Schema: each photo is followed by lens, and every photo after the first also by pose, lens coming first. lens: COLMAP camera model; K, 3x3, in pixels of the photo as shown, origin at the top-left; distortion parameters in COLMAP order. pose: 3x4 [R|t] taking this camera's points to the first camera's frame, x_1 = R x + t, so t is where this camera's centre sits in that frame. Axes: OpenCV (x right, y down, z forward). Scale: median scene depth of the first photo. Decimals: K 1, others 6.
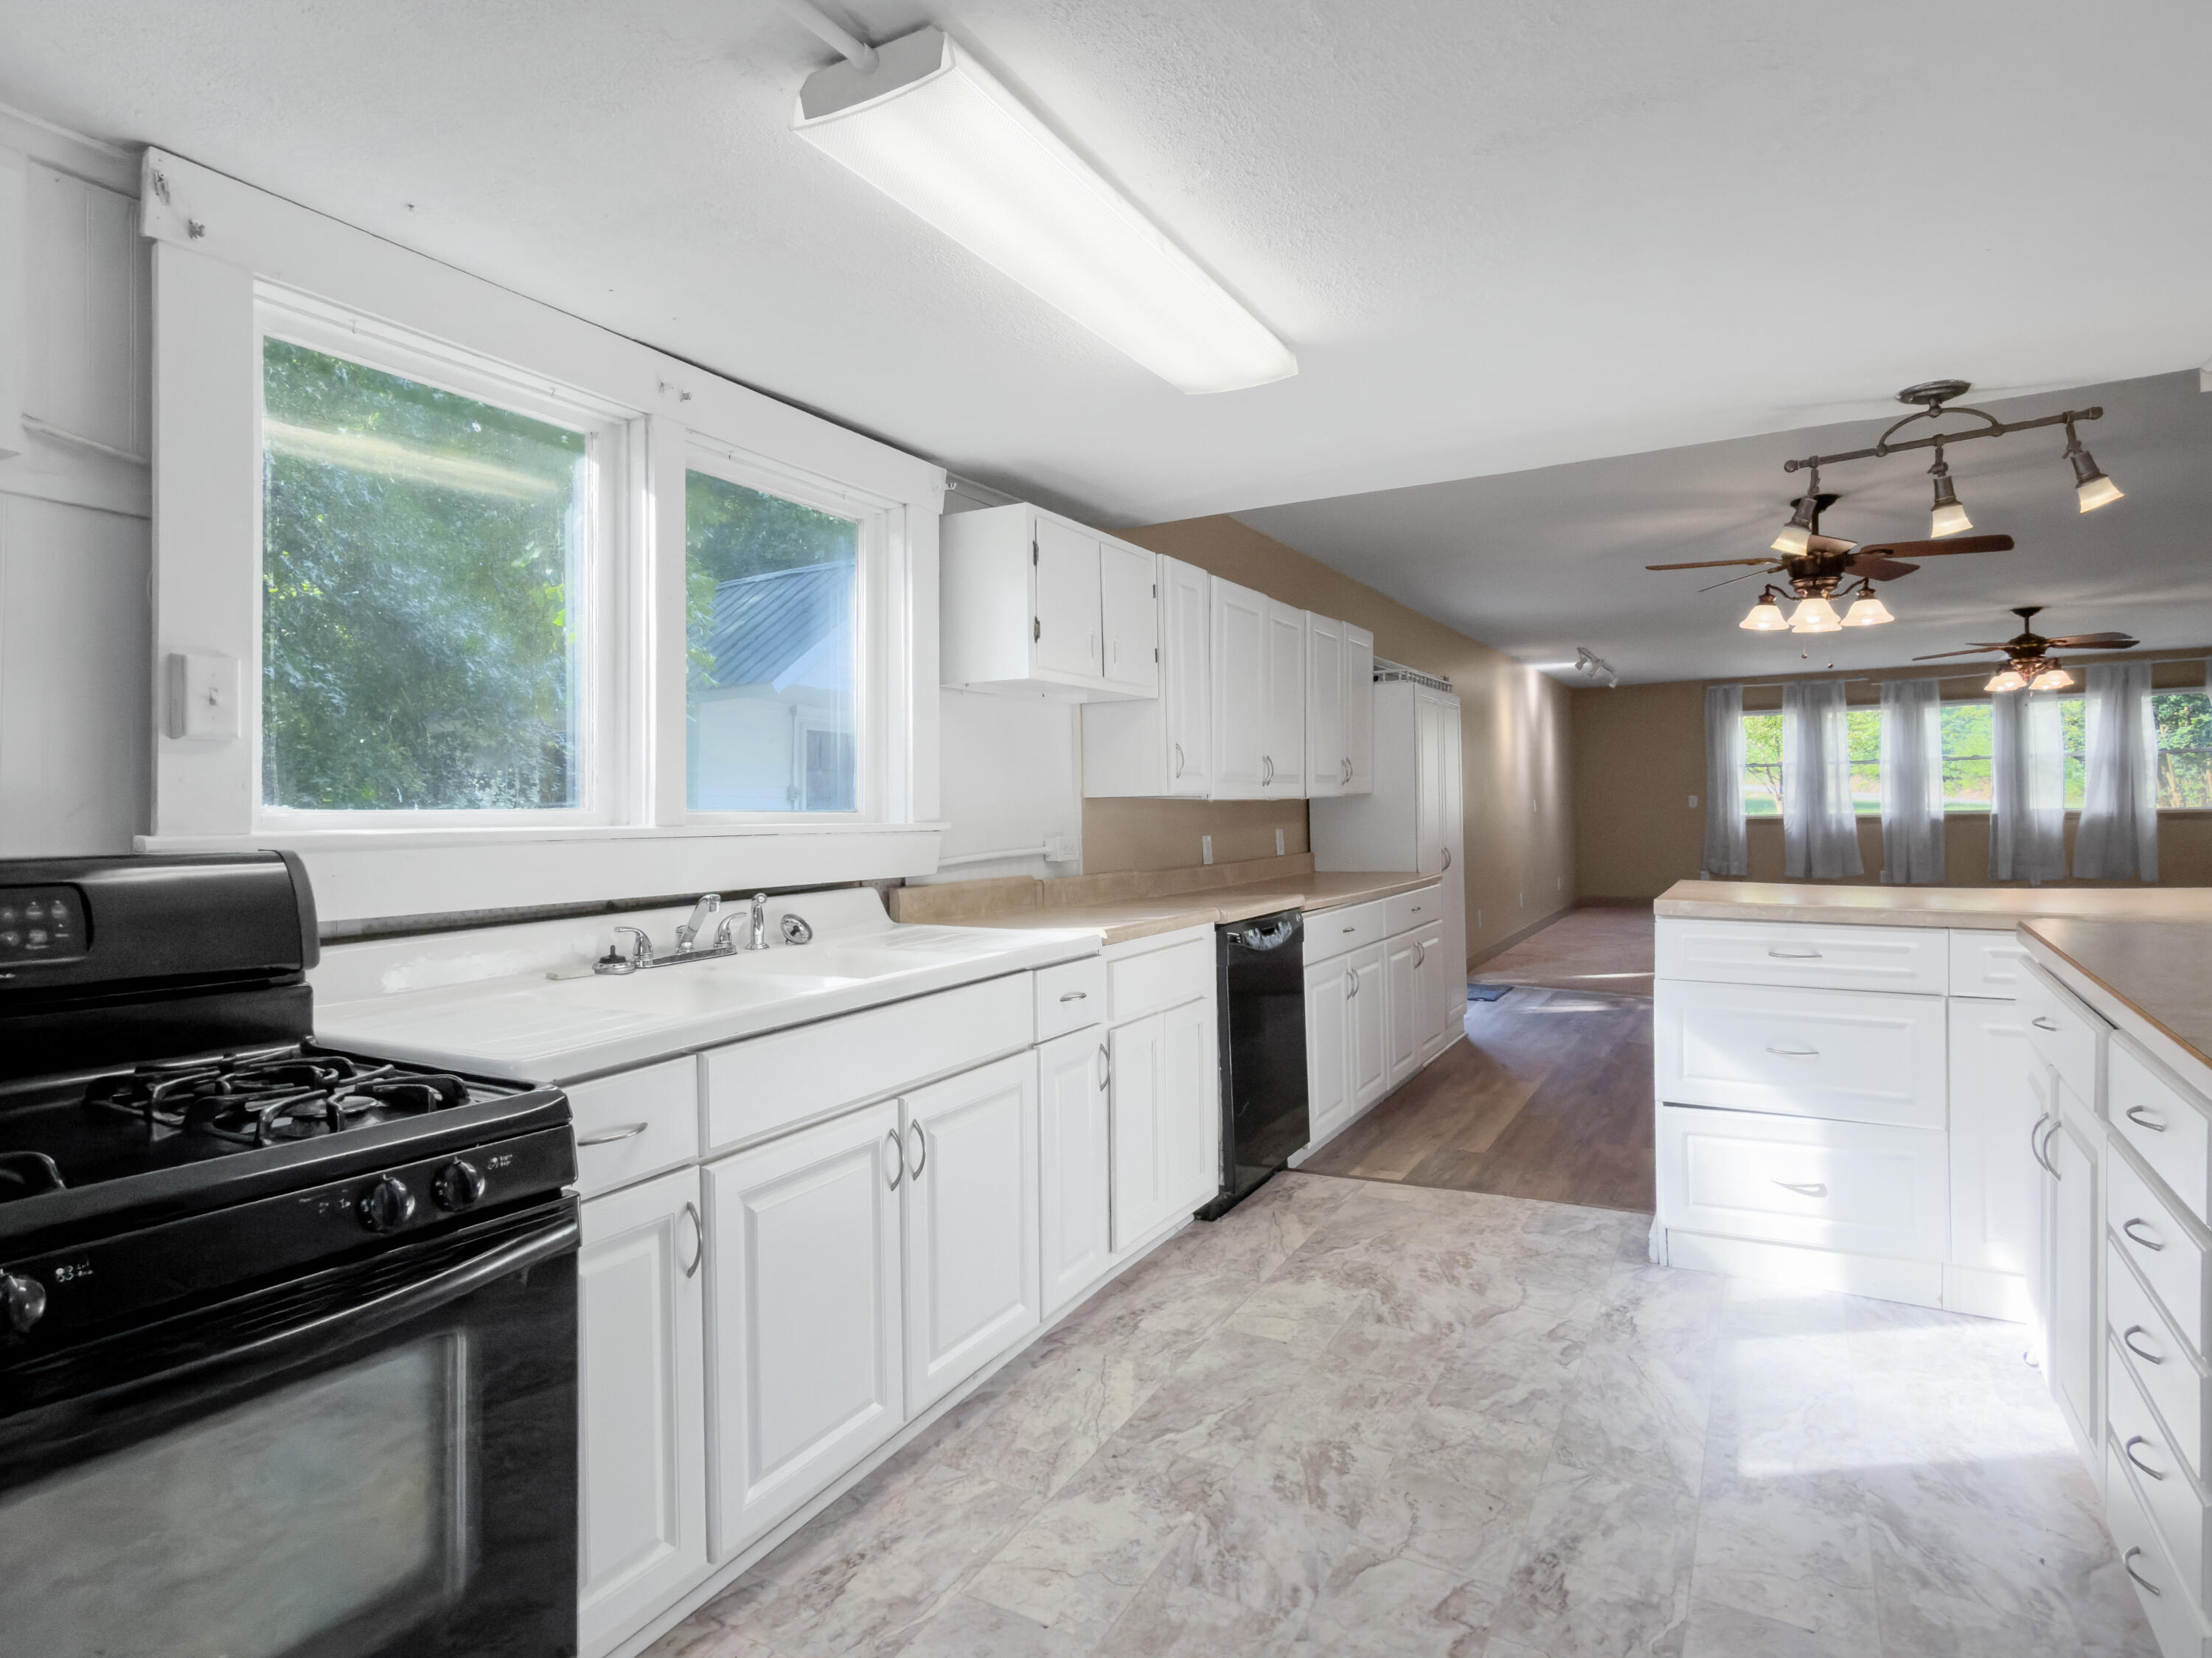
lens RADIAL K [[1200.4, 0, 1110.8], [0, 1200.4, 806.4], [0, 0, 1]] dist [-0.006445, -0.001185]
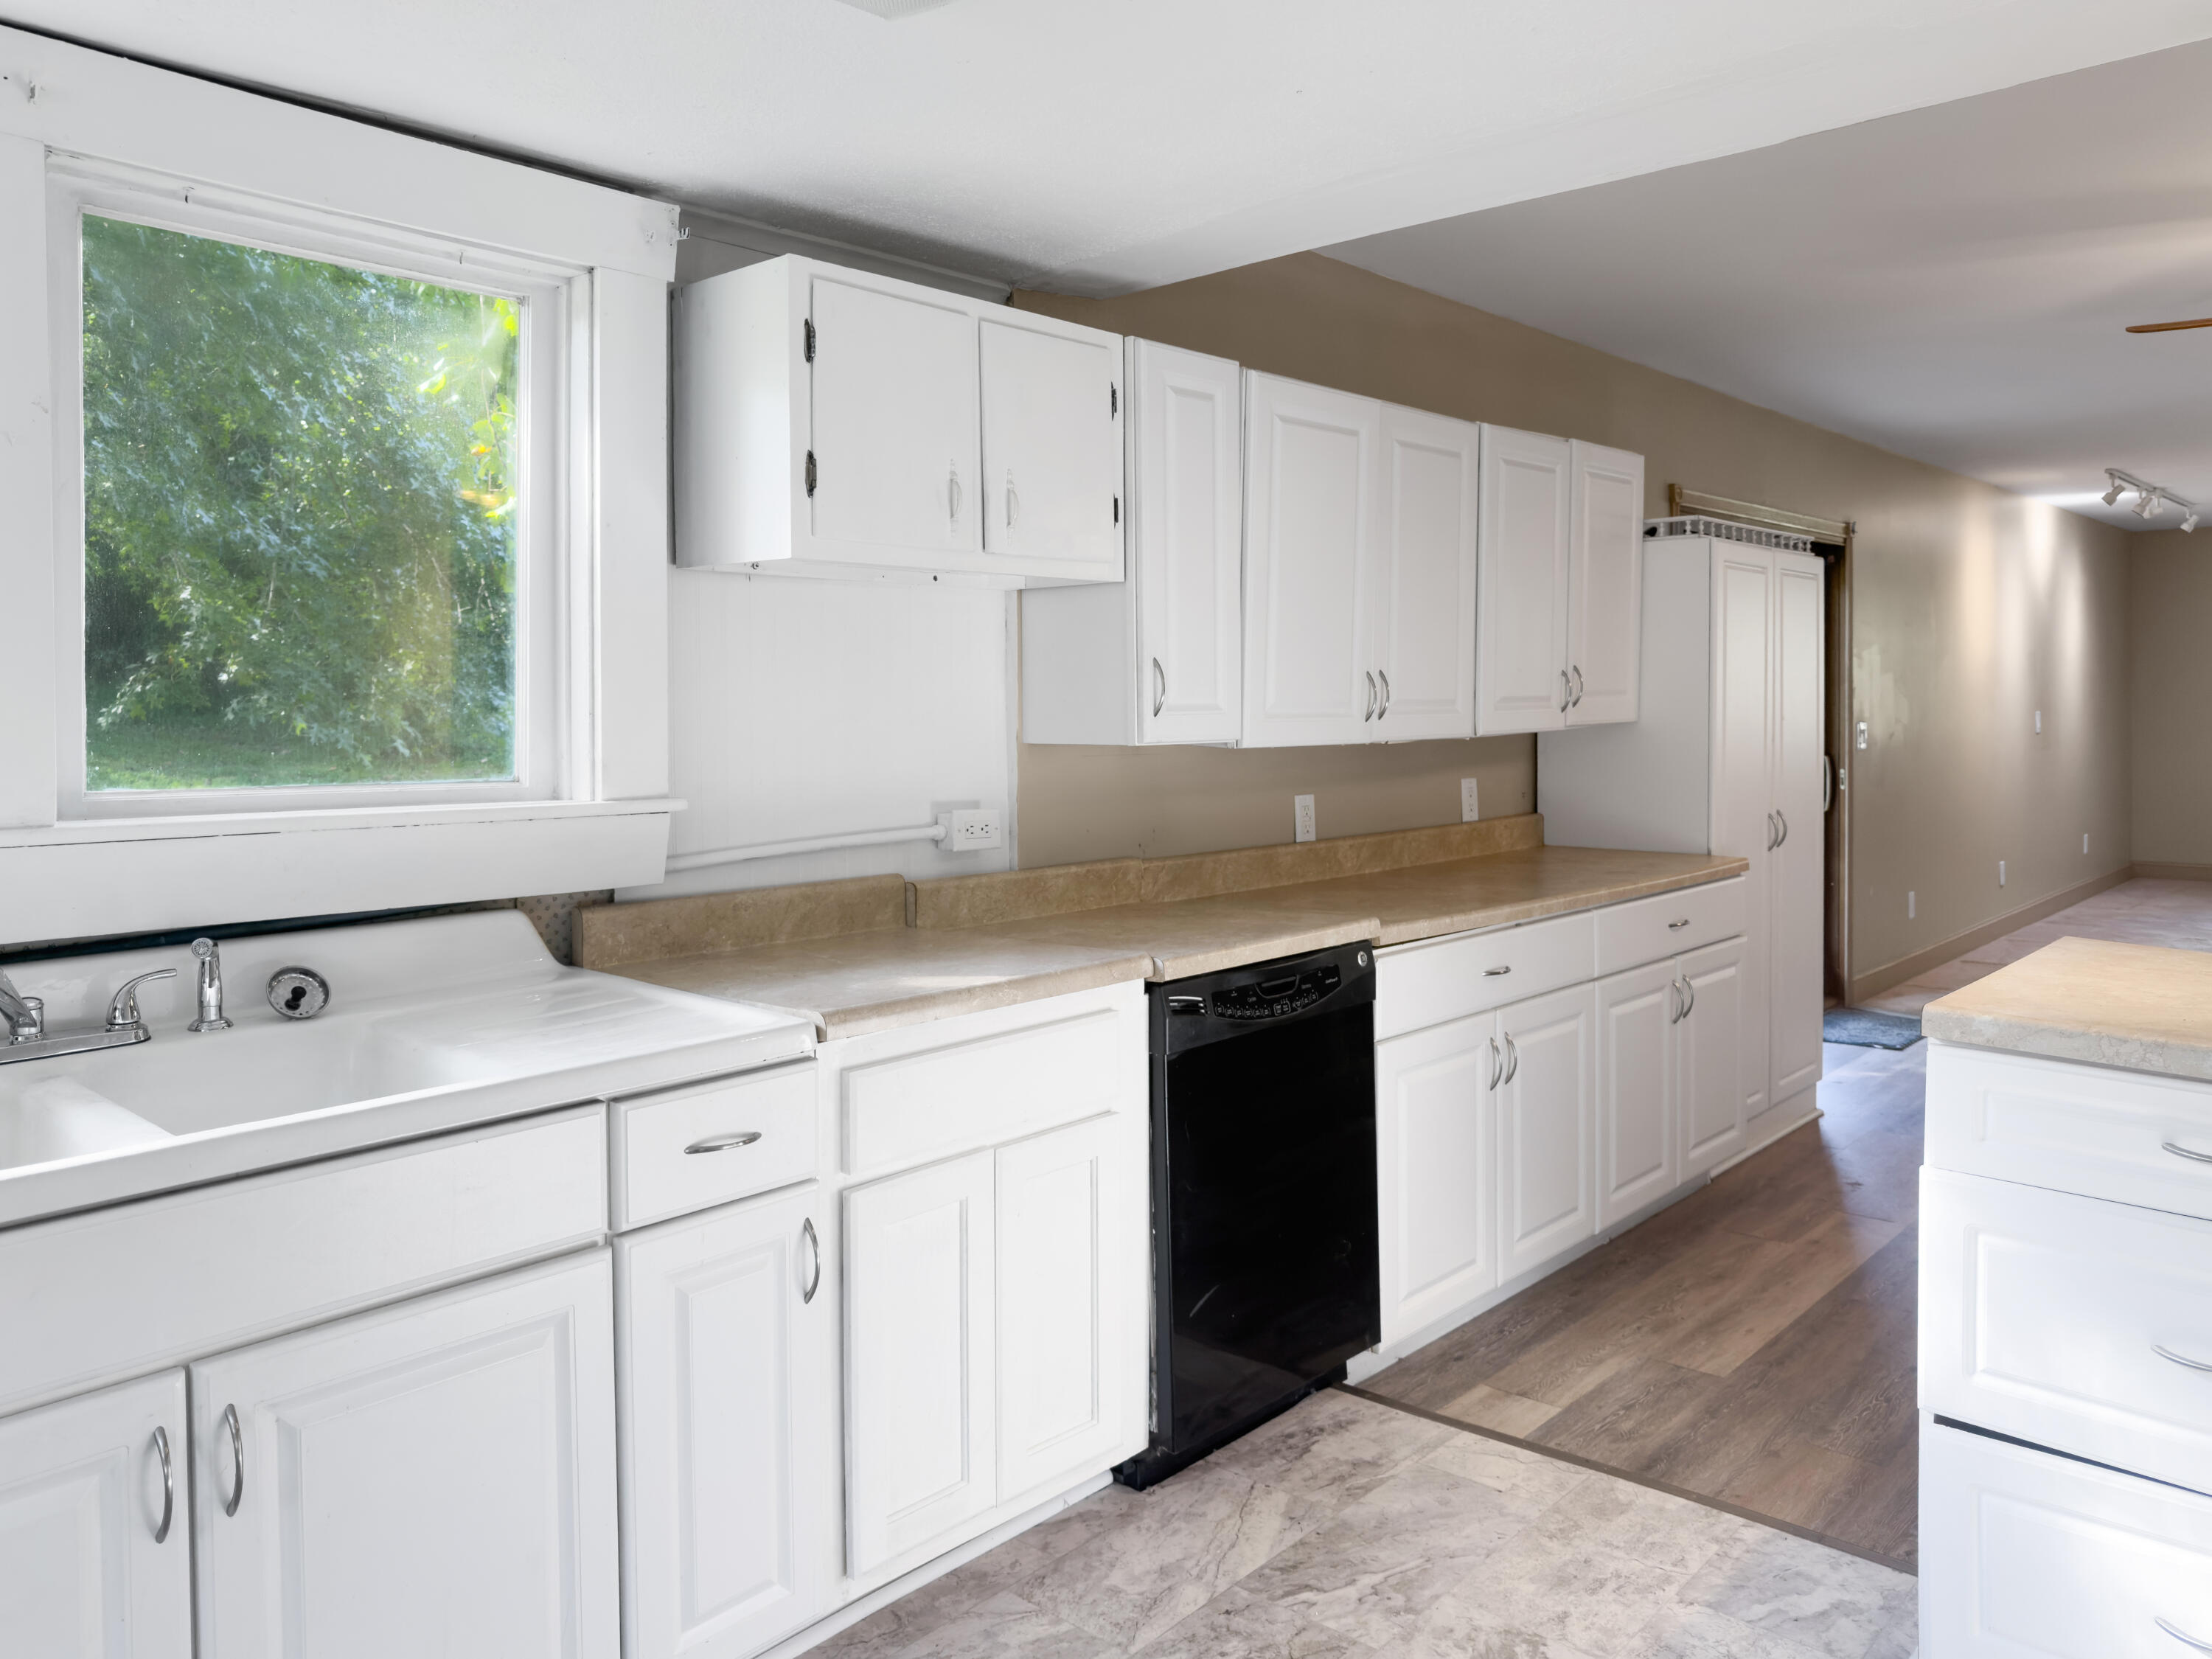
lens RADIAL K [[1601.2, 0, 1112.2], [0, 1601.2, 736.5], [0, 0, 1]] dist [-0.004657, -0.003673]
pose [[0.973876, 0.016546, -0.226475, 0.240948], [-0.010246, 0.999528, 0.028968, -0.040865], [0.226847, -0.025891, 0.973586, 0.253358]]
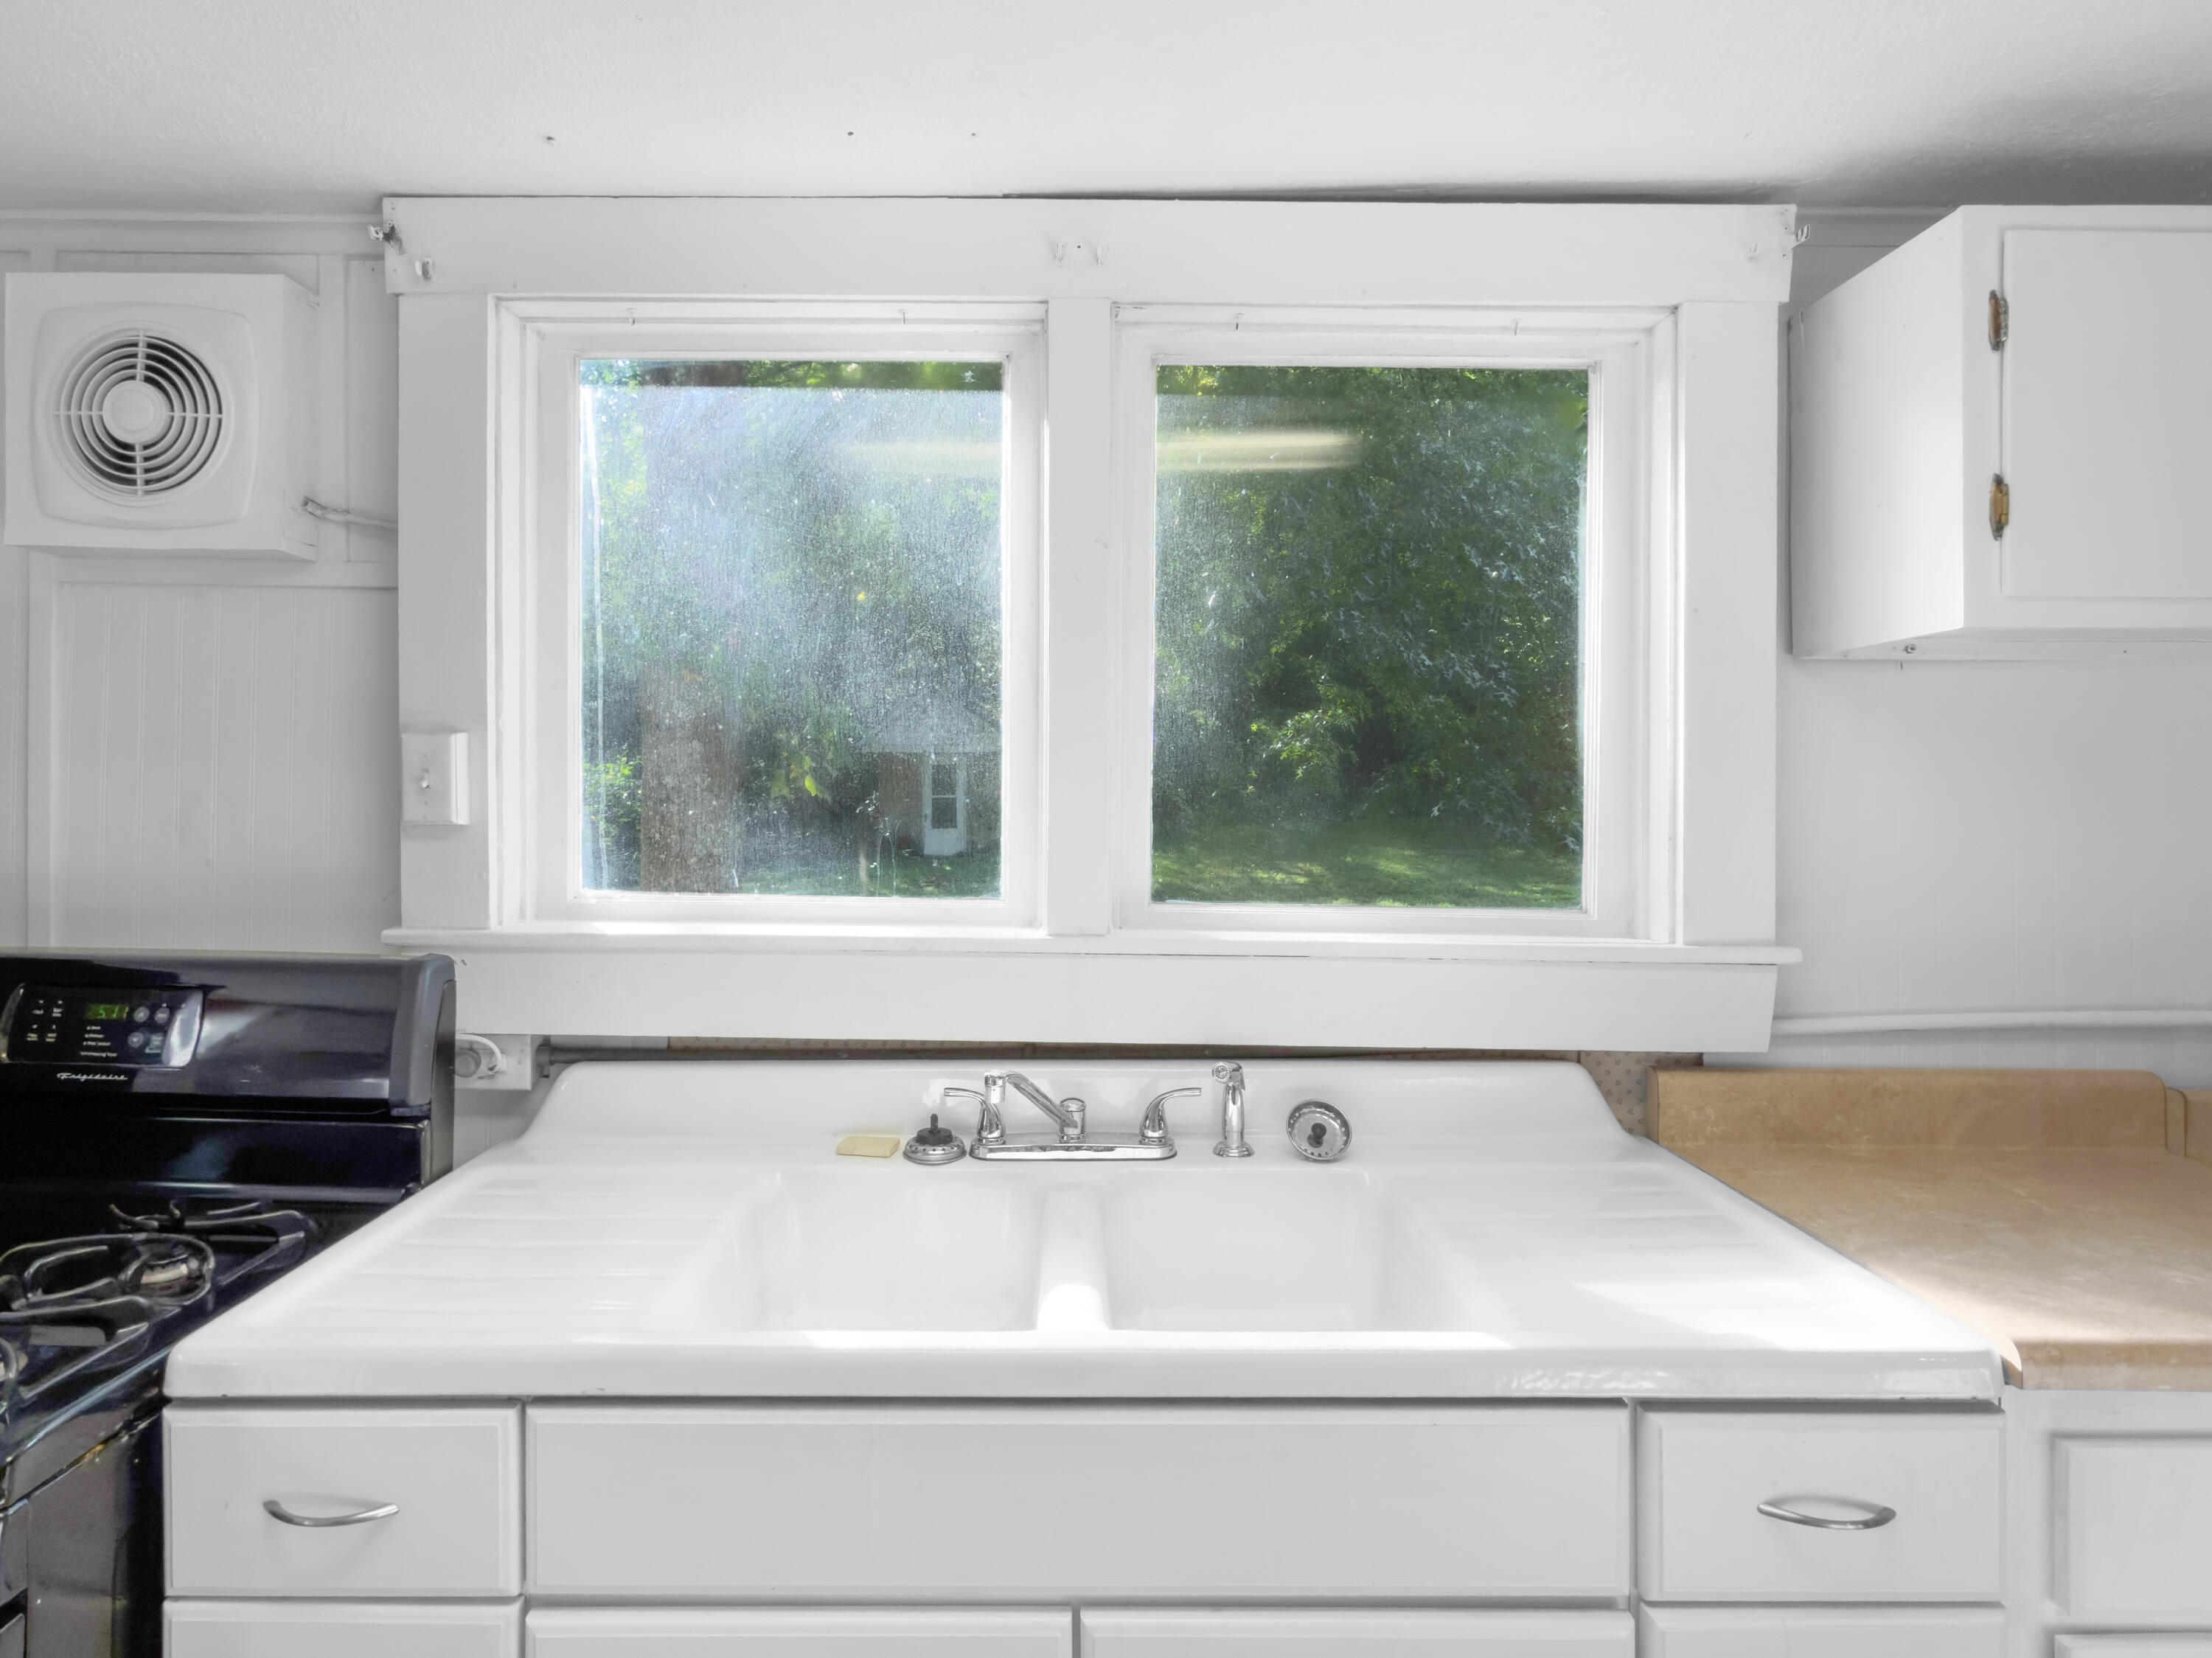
lens RADIAL K [[1224.0, 0, 1045.6], [0, 1224.0, 786.7], [0, 0, 1]] dist [-0.003338, -0.002001]
pose [[0.471325, 0.005385, -0.881943, 0.141082], [-0.011594, 0.999933, -0.000091, -0.044504], [0.881883, 0.010268, 0.471356, 0.482870]]
